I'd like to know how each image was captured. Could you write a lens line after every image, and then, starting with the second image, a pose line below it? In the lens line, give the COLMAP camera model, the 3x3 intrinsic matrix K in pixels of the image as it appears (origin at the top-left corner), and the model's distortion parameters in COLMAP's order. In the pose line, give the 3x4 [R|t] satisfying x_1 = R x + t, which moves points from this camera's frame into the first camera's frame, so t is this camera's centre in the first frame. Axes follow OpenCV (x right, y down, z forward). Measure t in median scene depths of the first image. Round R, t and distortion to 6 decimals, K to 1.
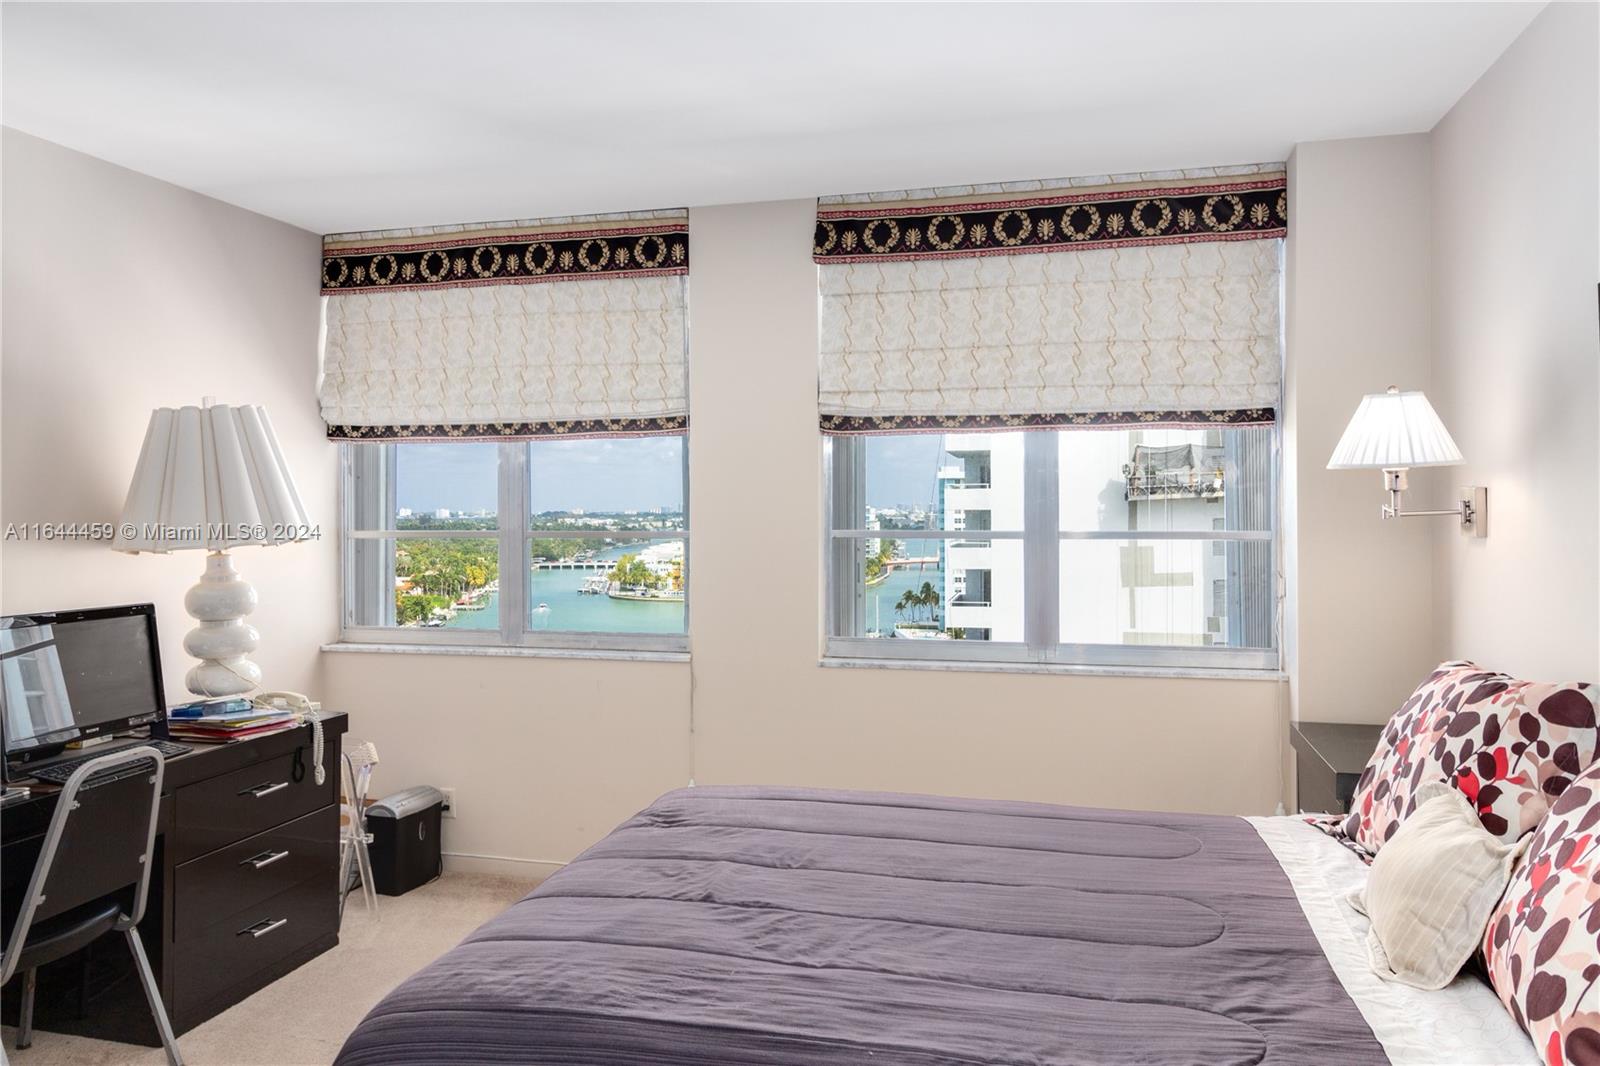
lens RADIAL K [[1300.9, 0, 799.7], [0, 1300.9, 533.1], [0, 0, 1]] dist [0.035957, 0.000771]
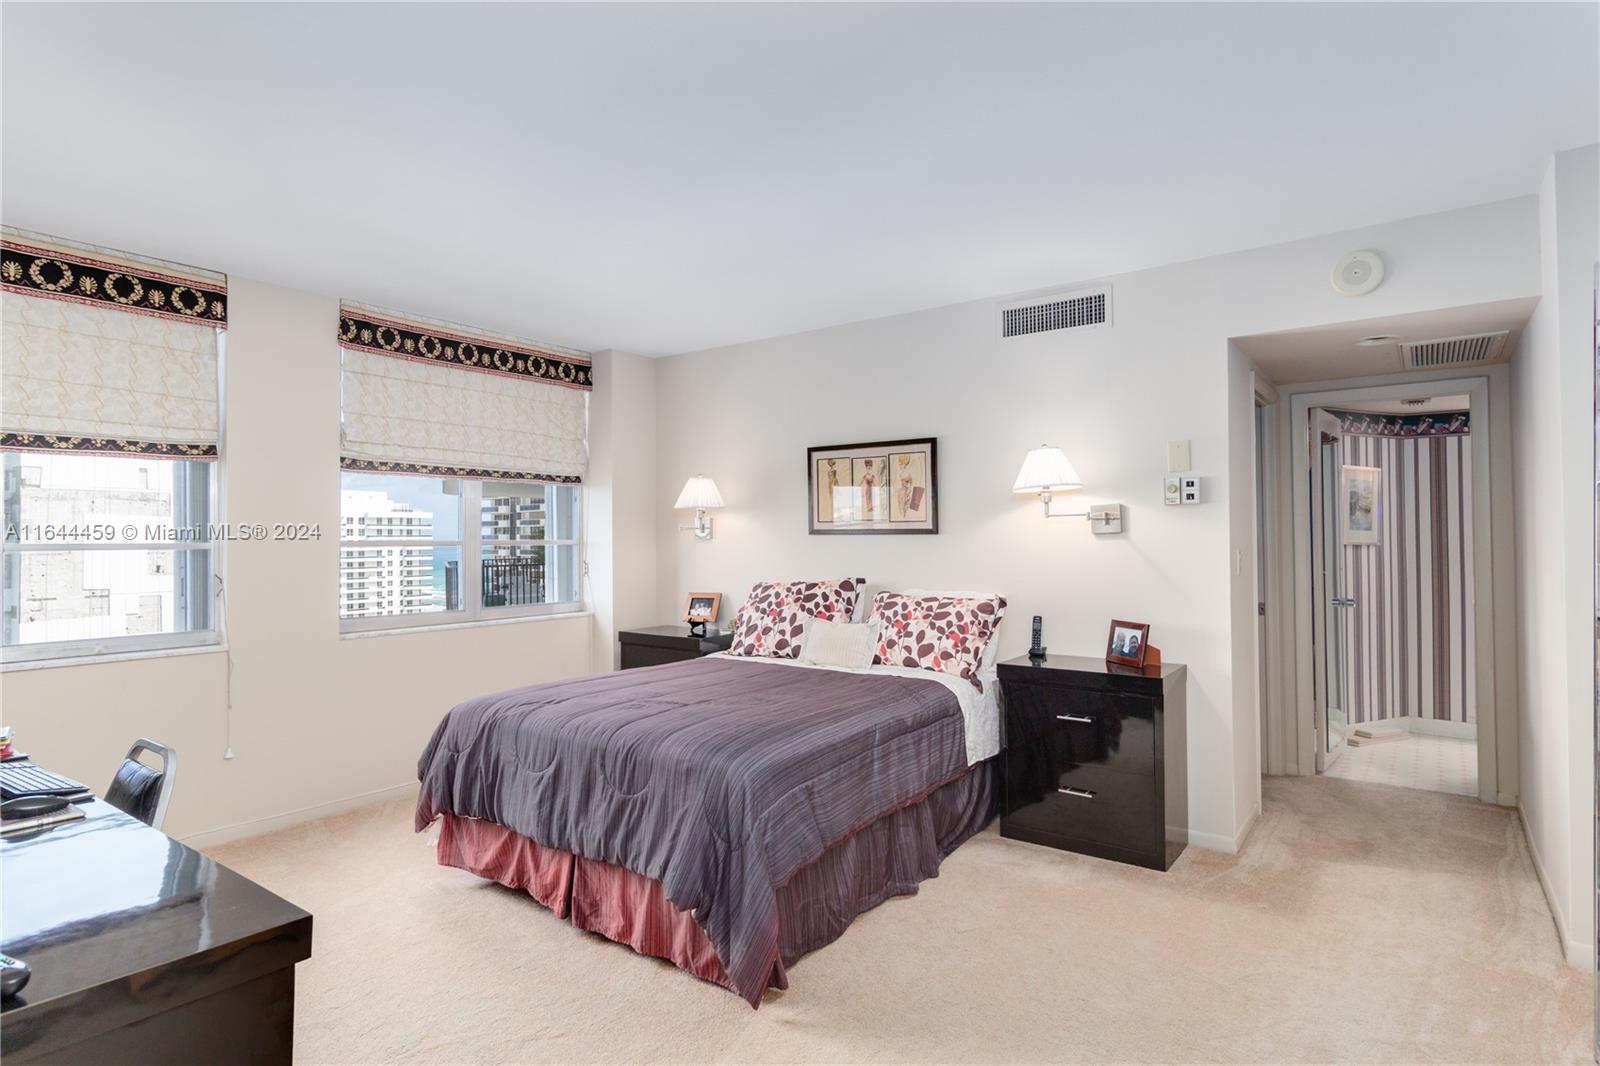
lens RADIAL K [[856.3, 0, 798.5], [0, 856.3, 532.0], [0, 0, 1]] dist [0.028293, 0.001680]
pose [[0.365297, 0.005355, 0.930876, -0.656209], [0.000232, 0.999983, -0.005843, -0.006180], [-0.930891, 0.002351, 0.365290, 0.219653]]
